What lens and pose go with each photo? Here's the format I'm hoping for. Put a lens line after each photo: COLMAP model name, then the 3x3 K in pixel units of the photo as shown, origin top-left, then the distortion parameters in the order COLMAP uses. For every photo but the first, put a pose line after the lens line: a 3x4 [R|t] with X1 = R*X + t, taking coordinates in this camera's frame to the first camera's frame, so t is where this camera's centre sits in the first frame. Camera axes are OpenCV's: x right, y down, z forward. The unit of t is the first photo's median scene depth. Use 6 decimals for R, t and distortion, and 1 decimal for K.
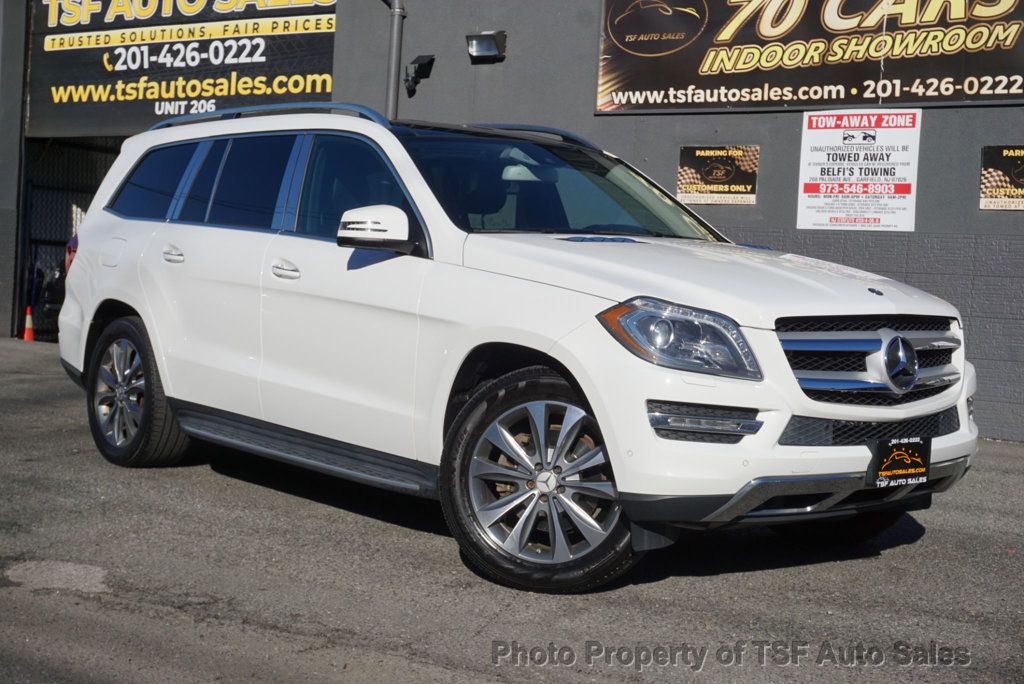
lens RADIAL K [[1450.3, 0, 512.0], [0, 1450.3, 342.0], [0, 0, 1]] dist [-0.012276, 0.028916]
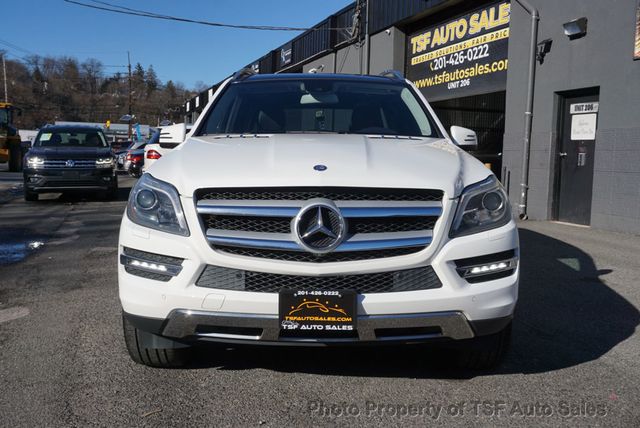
lens RADIAL K [[621.5, 0, 320.0], [0, 621.5, 214.0], [0, 0, 1]] dist [0.011058, -0.007319]
pose [[0.761164, 0.026558, -0.648016, 0.270125], [-0.009079, 0.999500, 0.030298, -0.005234], [0.648496, -0.017179, 0.761024, 0.277756]]
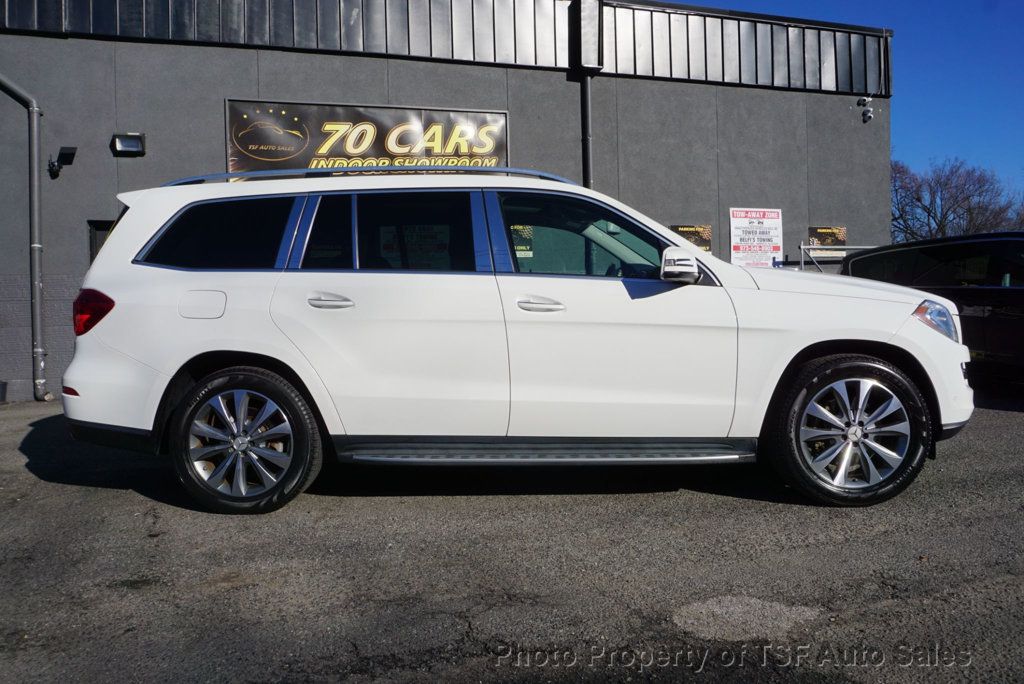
lens RADIAL K [[715.3, 0, 512.0], [0, 715.3, 342.0], [0, 0, 1]] dist [-0.036994, -0.000328]
pose [[0.662769, -0.099704, 0.742156, -0.329540], [0.088533, 0.994578, 0.054553, -0.029532], [-0.743571, 0.029549, 0.668003, 0.351757]]
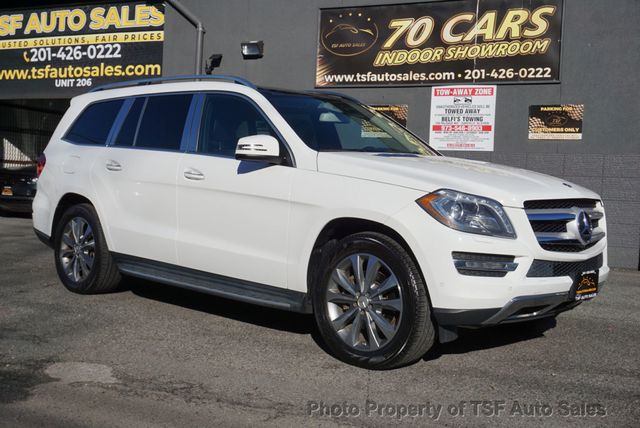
lens RADIAL K [[749.6, 0, 320.0], [0, 749.6, 214.0], [0, 0, 1]] dist [-0.011045, -0.012496]
pose [[0.990556, -0.015160, 0.136268, -0.074282], [0.014421, 0.999875, 0.006412, -0.004814], [-0.136349, -0.004386, 0.990651, 0.075041]]
